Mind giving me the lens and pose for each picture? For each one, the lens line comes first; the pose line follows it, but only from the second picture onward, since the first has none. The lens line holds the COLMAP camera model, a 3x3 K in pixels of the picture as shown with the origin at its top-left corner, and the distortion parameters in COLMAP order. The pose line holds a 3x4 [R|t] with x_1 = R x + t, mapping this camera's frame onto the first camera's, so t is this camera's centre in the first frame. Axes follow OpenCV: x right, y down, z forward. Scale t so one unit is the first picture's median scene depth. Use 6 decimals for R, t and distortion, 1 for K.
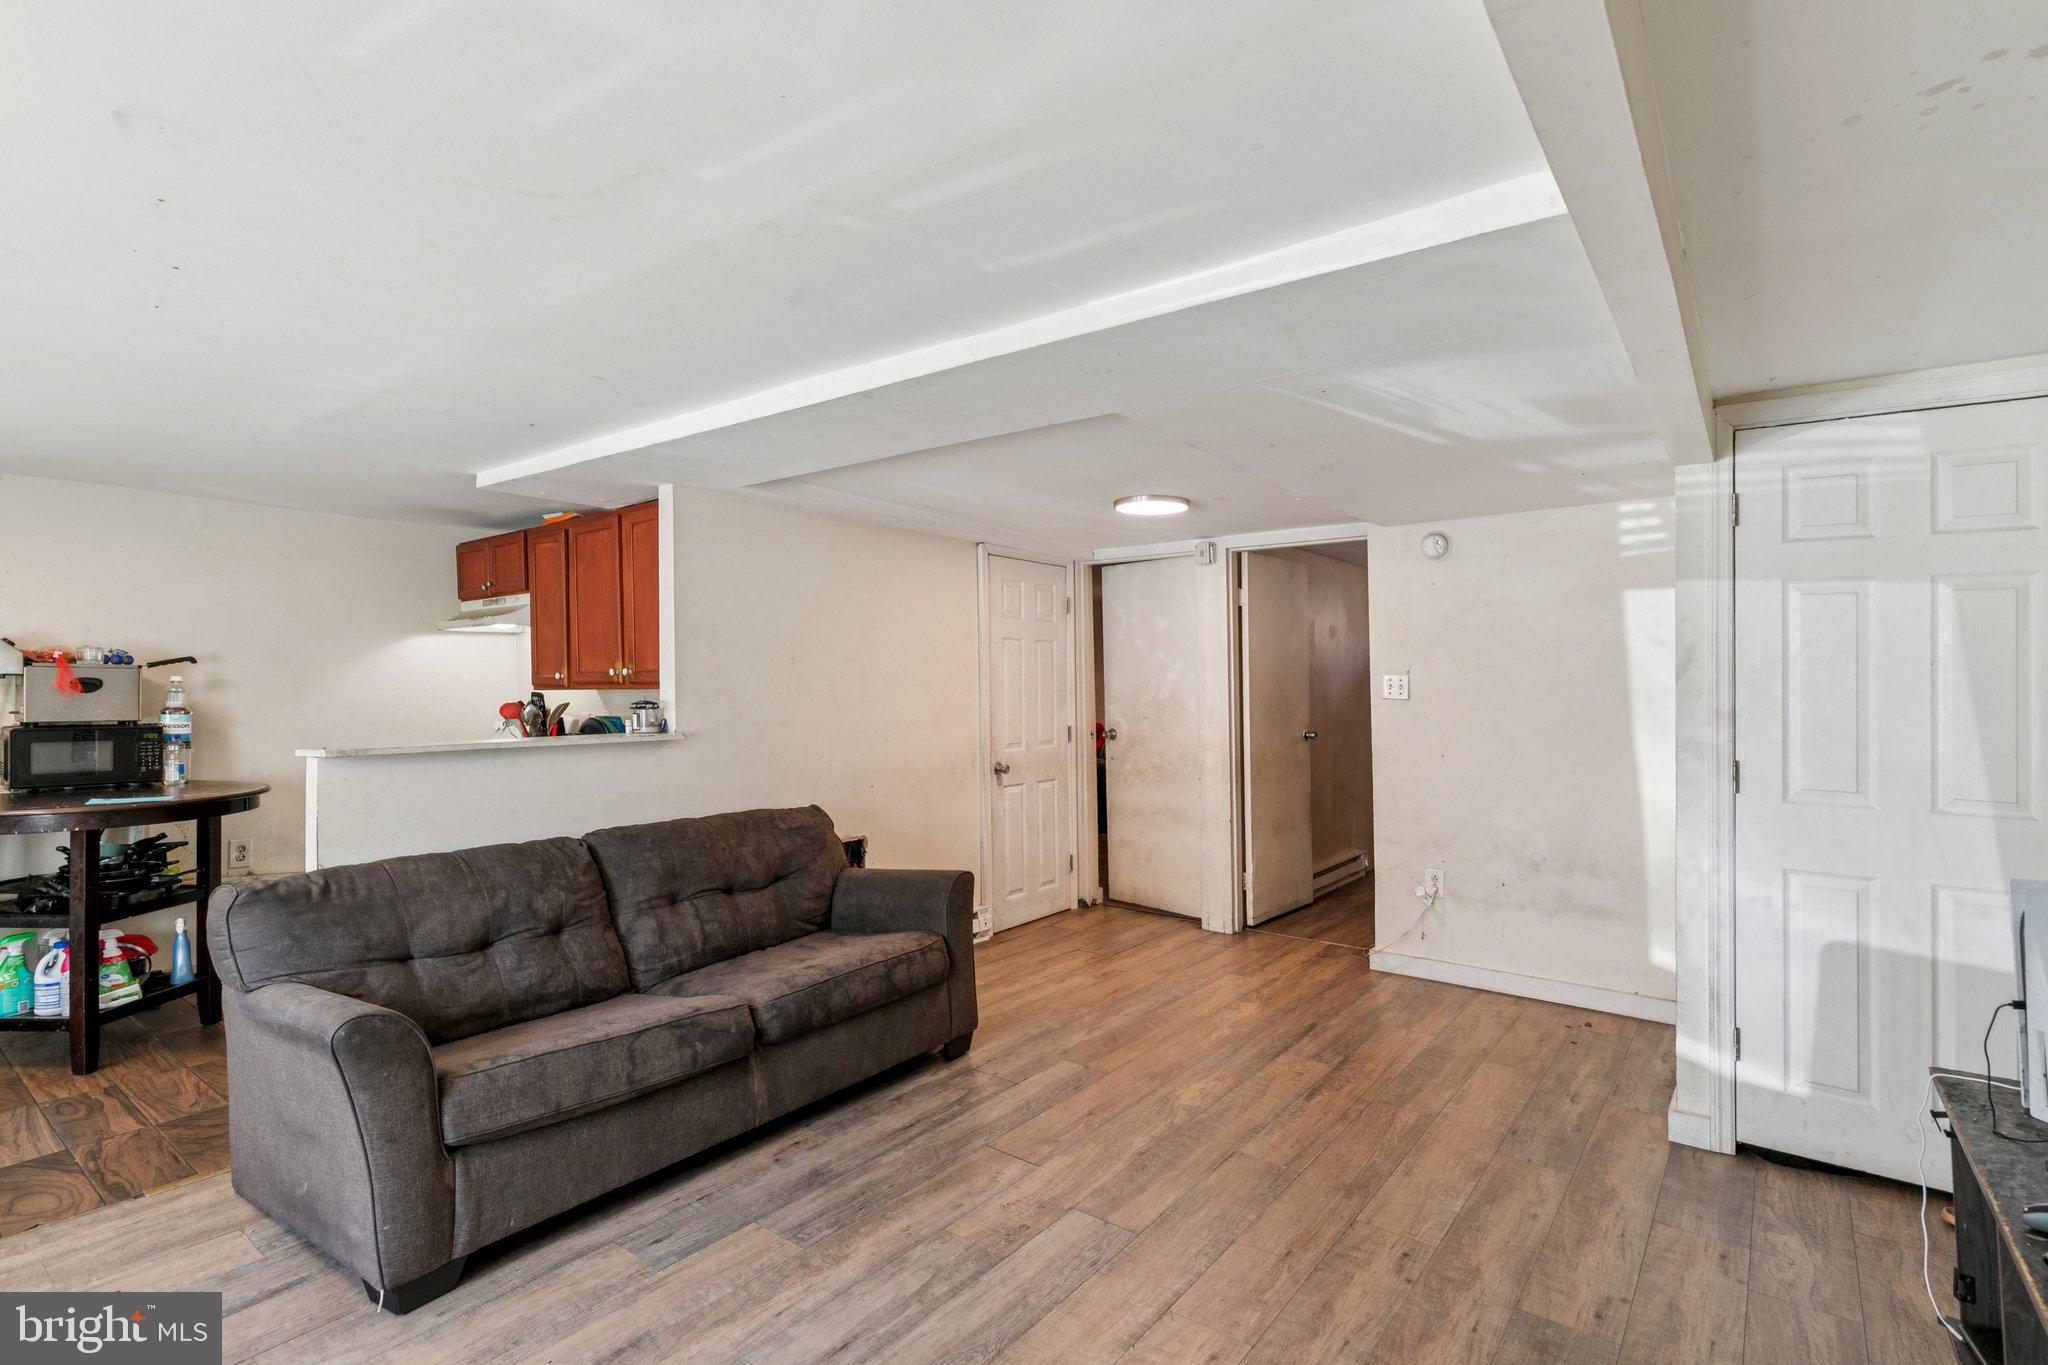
lens RADIAL K [[975.4, 0, 1023.7], [0, 975.4, 692.0], [0, 0, 1]] dist [0.001804, 0.000022]
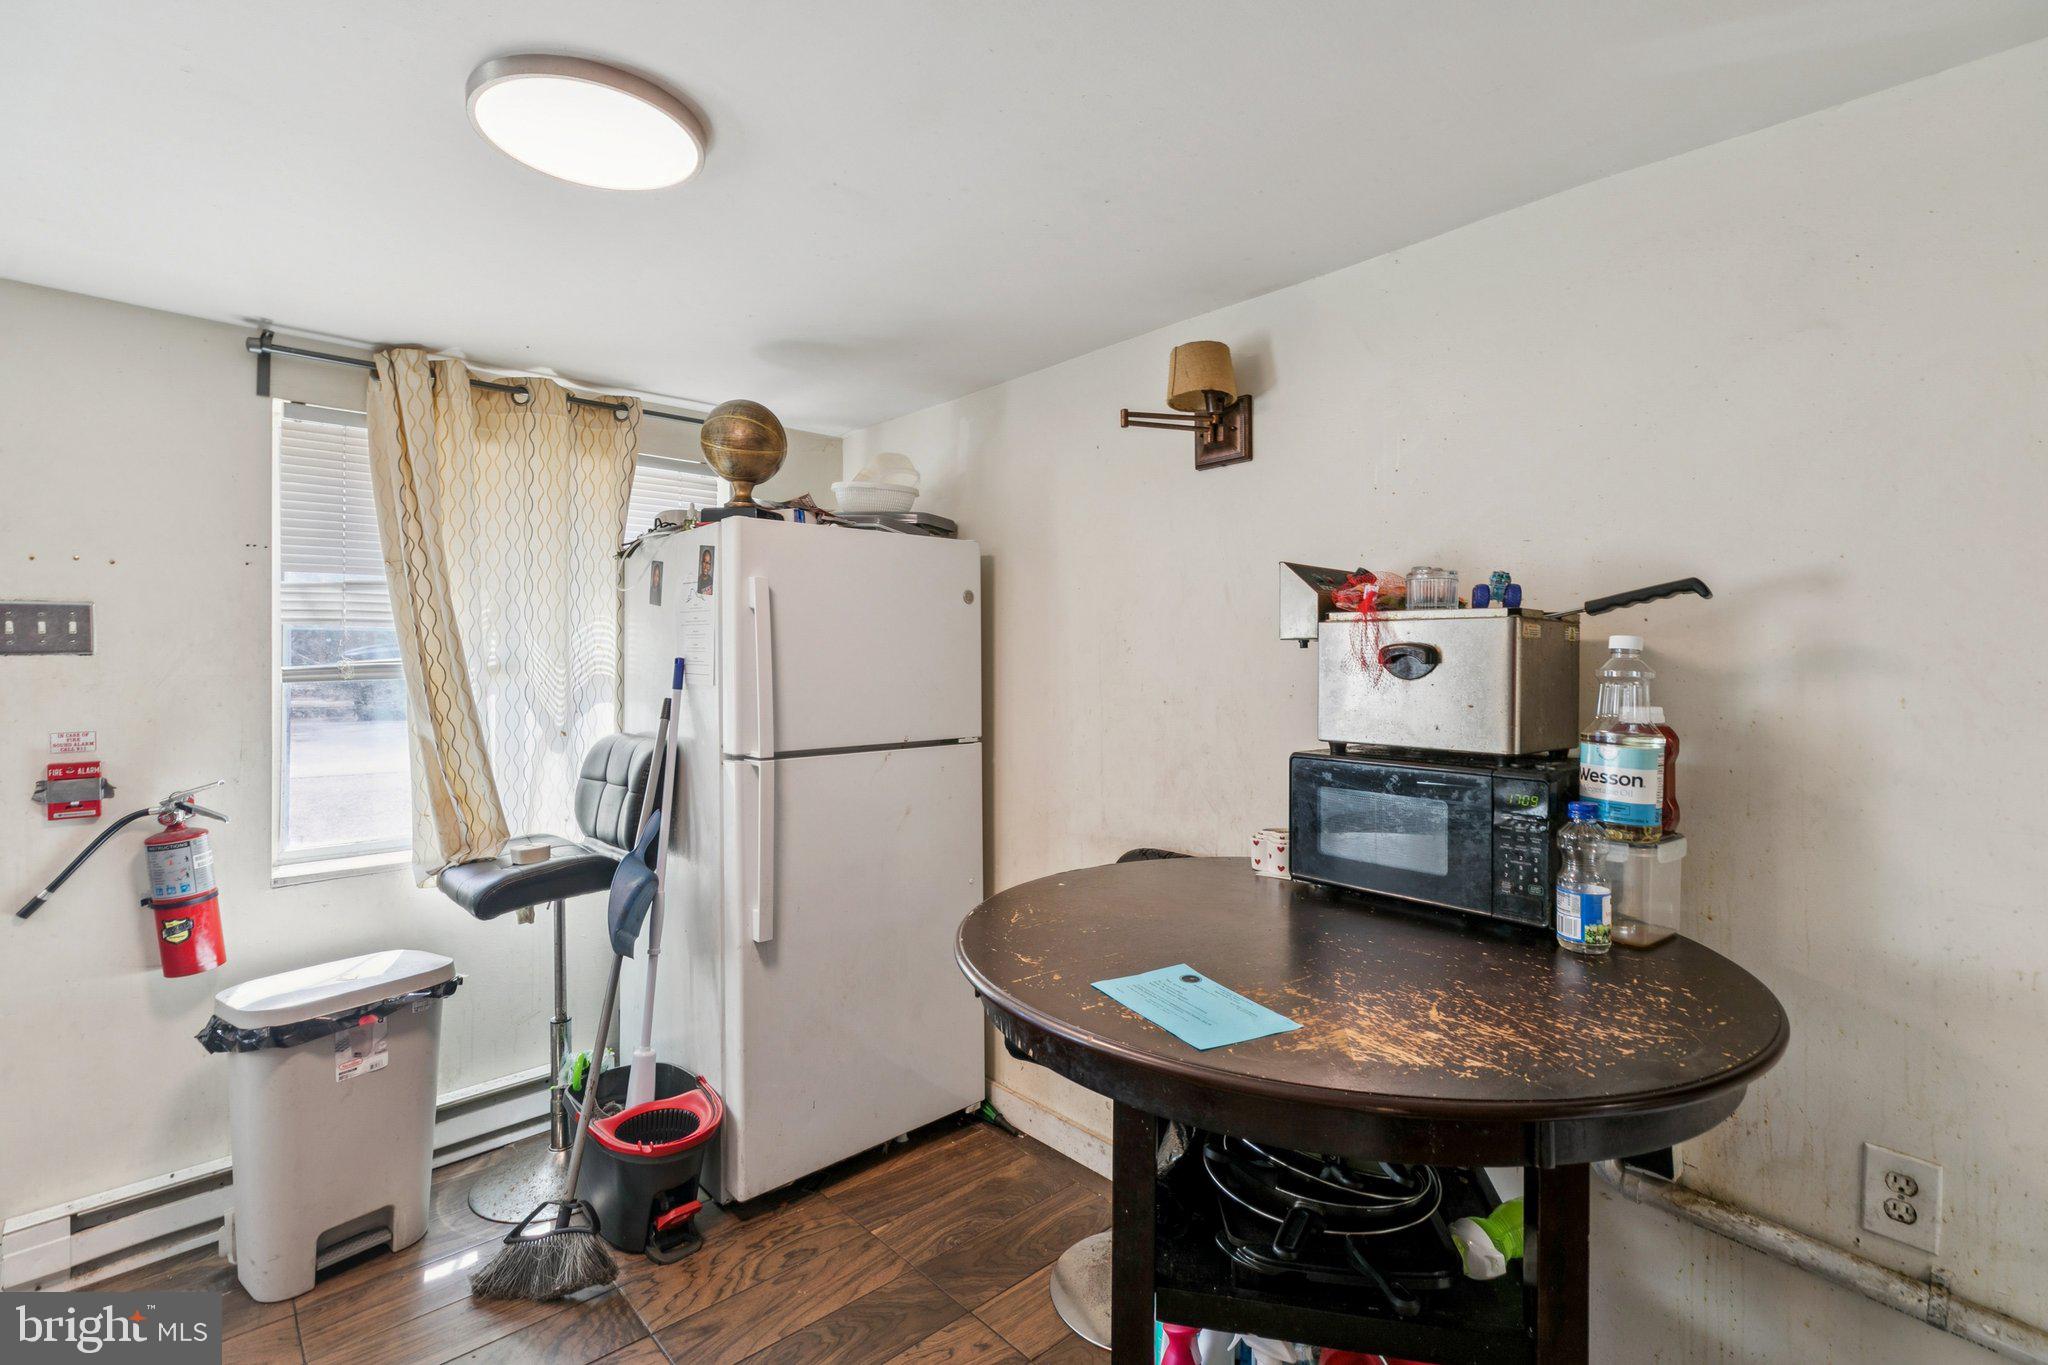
lens RADIAL K [[928.4, 0, 1021.8], [0, 928.4, 650.2], [0, 0, 1]] dist [0.001528, -0.000423]
pose [[-0.172785, -0.013635, -0.984865, -0.716956], [-0.010349, 0.999874, -0.012027, -0.006198], [0.984905, 0.008114, -0.172905, 1.211095]]
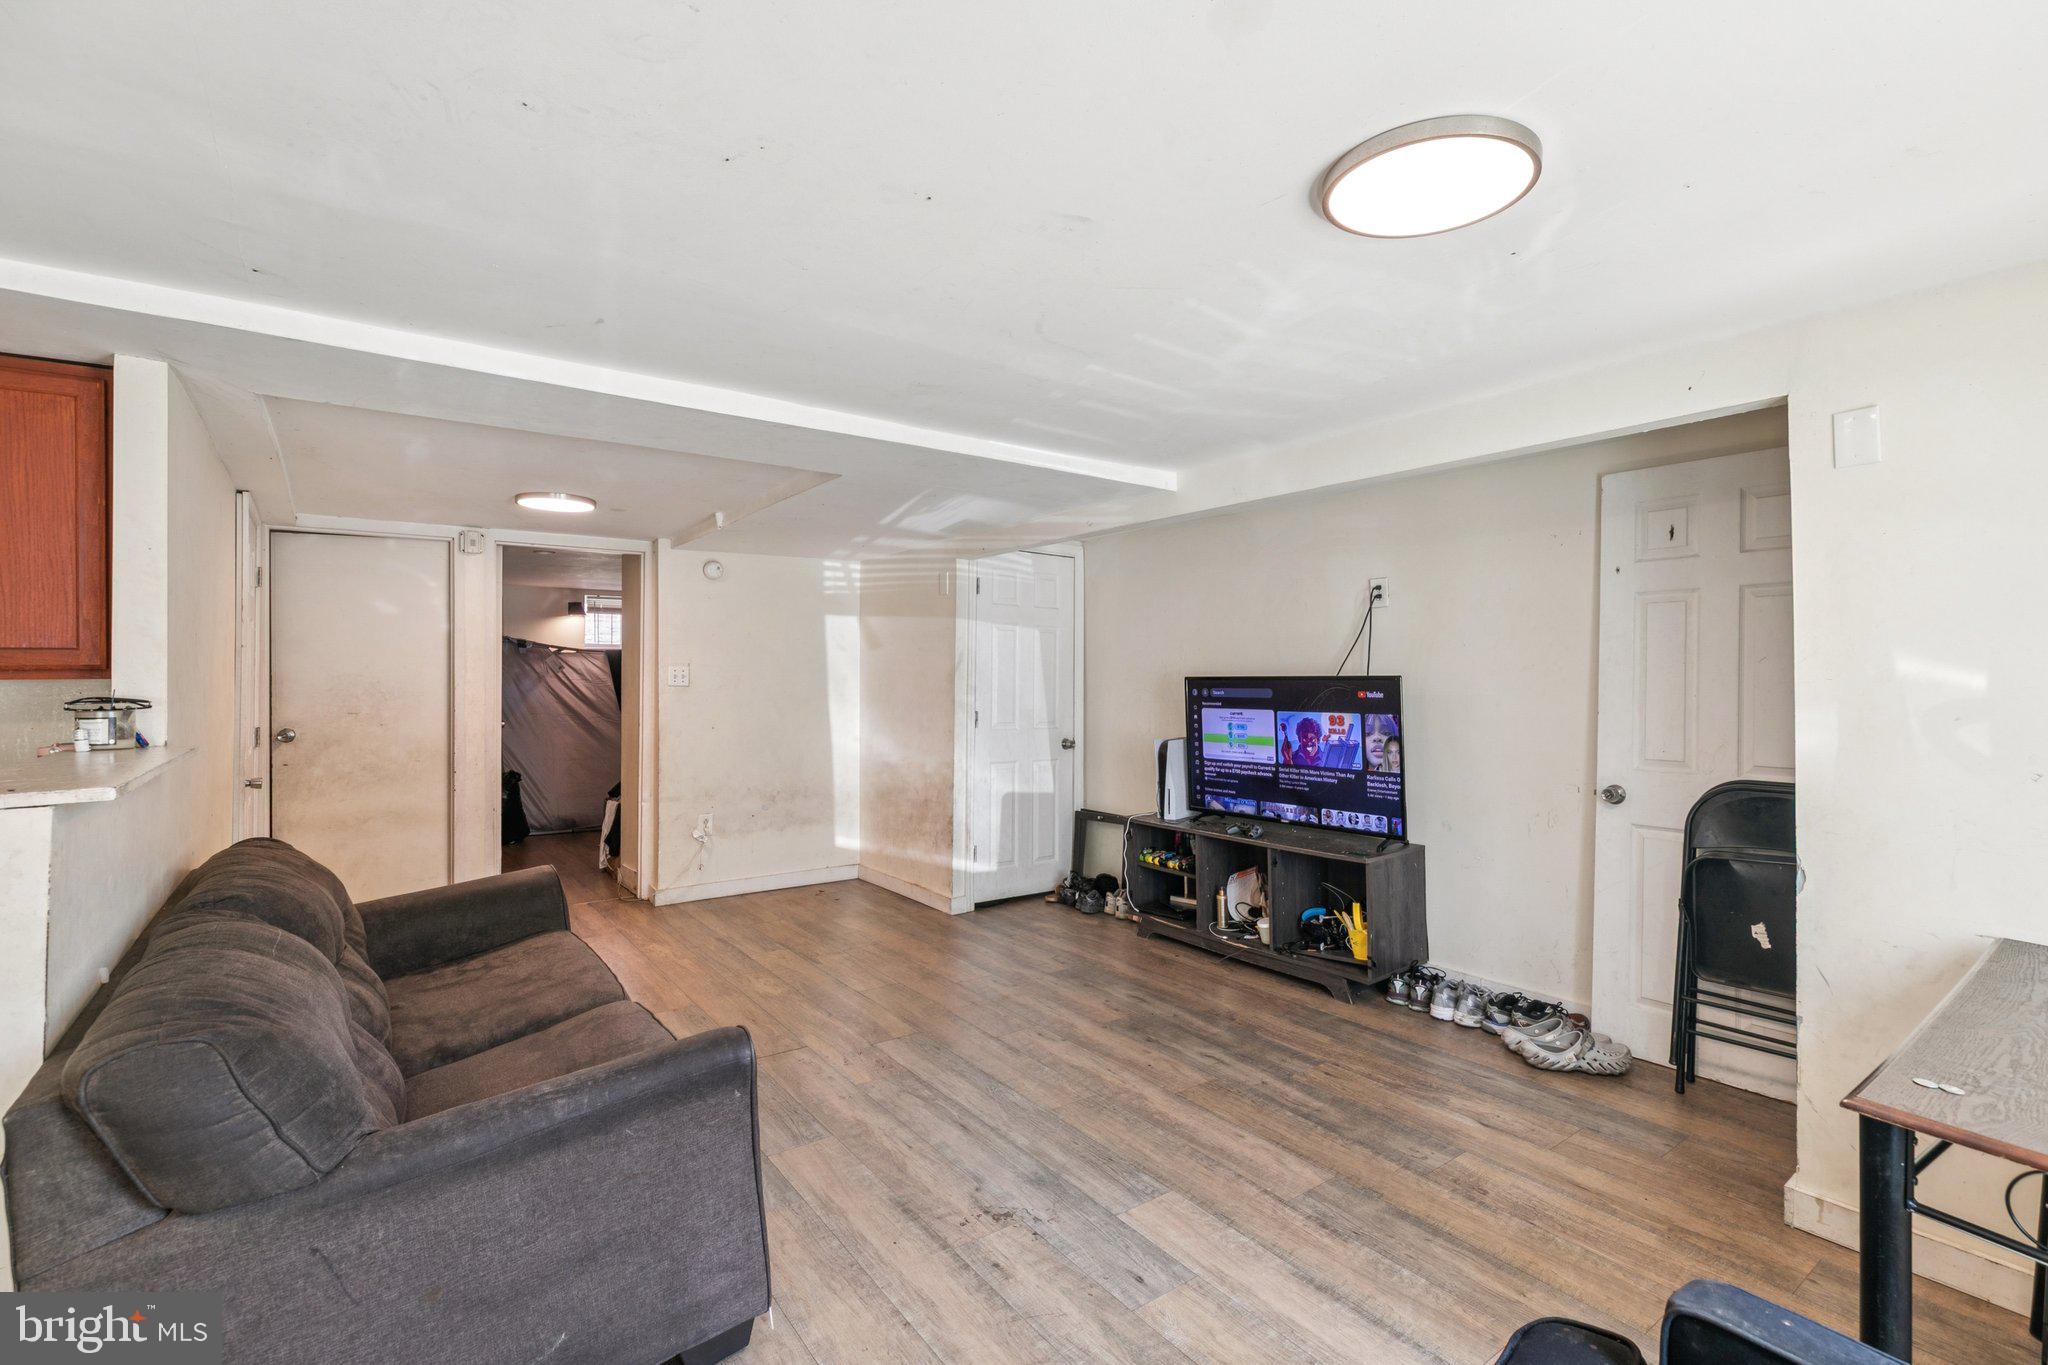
lens RADIAL K [[929.0, 0, 1024.0], [0, 929.0, 682.5], [0, 0, 1]] dist [0.000889, -0.000057]
pose [[0.282009, -0.008004, 0.959378, -1.029425], [0.012286, 0.999913, 0.004731, 0.003973], [-0.959333, 0.010452, 0.282083, 0.360679]]
